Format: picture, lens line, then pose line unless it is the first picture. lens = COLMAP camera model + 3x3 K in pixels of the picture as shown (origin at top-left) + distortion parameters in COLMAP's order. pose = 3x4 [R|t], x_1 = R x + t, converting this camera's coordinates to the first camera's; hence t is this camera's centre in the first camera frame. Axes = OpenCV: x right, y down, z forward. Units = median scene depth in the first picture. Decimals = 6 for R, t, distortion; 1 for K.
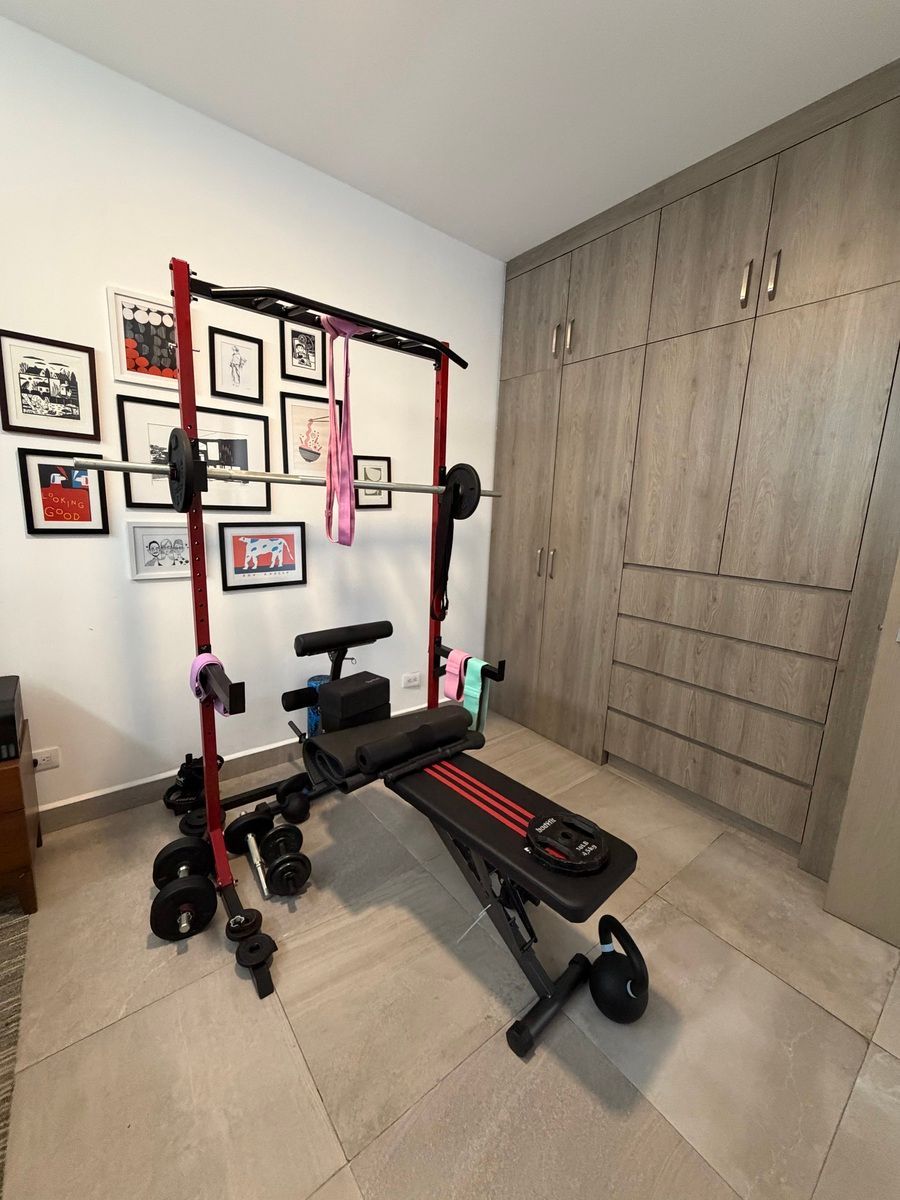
lens RADIAL K [[478.7, 0, 447.0], [0, 478.7, 598.8], [0, 0, 1]] dist [-0.001001, 0.001105]
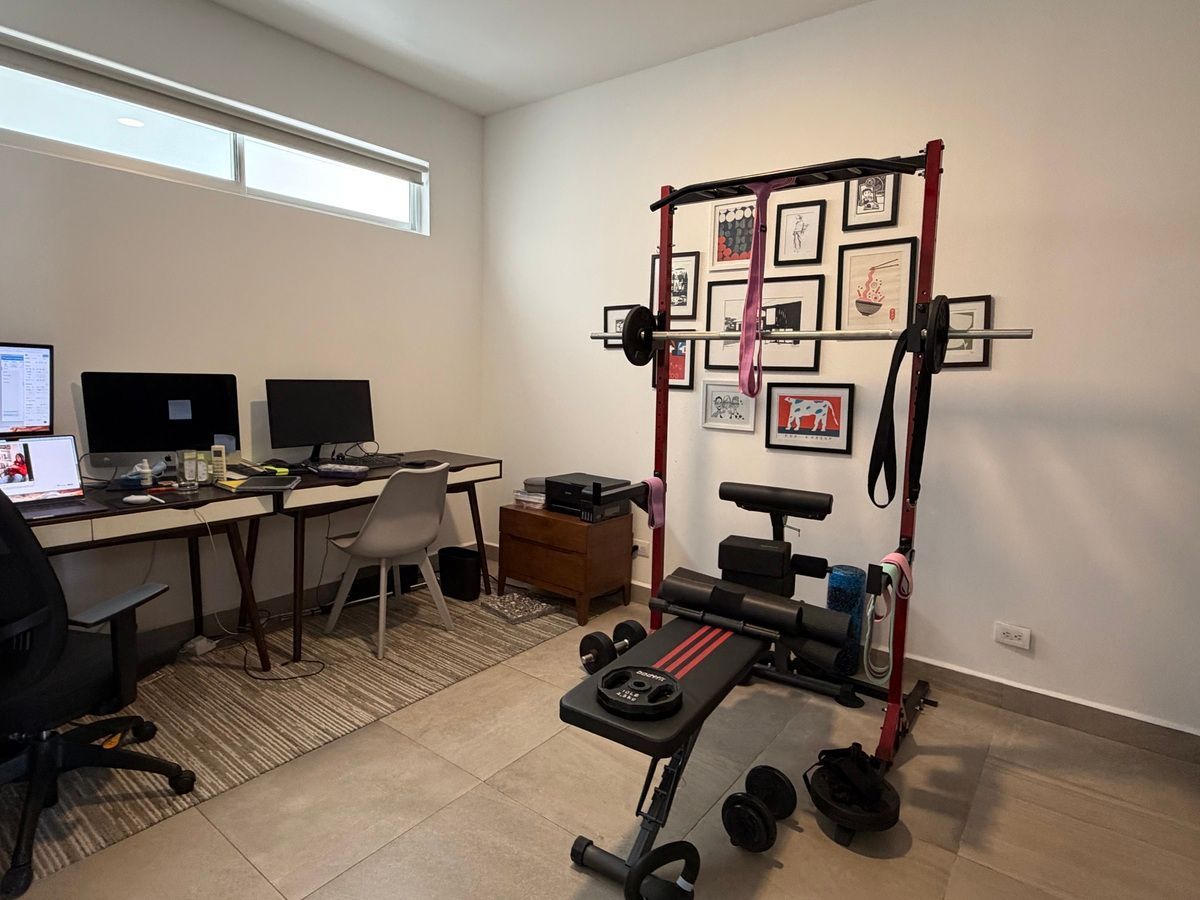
lens RADIAL K [[661.5, 0, 597.2], [0, 661.5, 446.0], [0, 0, 1]] dist [-0.000159, 0.000916]
pose [[0.244856, 0.084418, -0.965877, 0.832341], [-0.194357, 0.980255, 0.036403, -0.000978], [0.949879, 0.178812, 0.256429, 0.285363]]
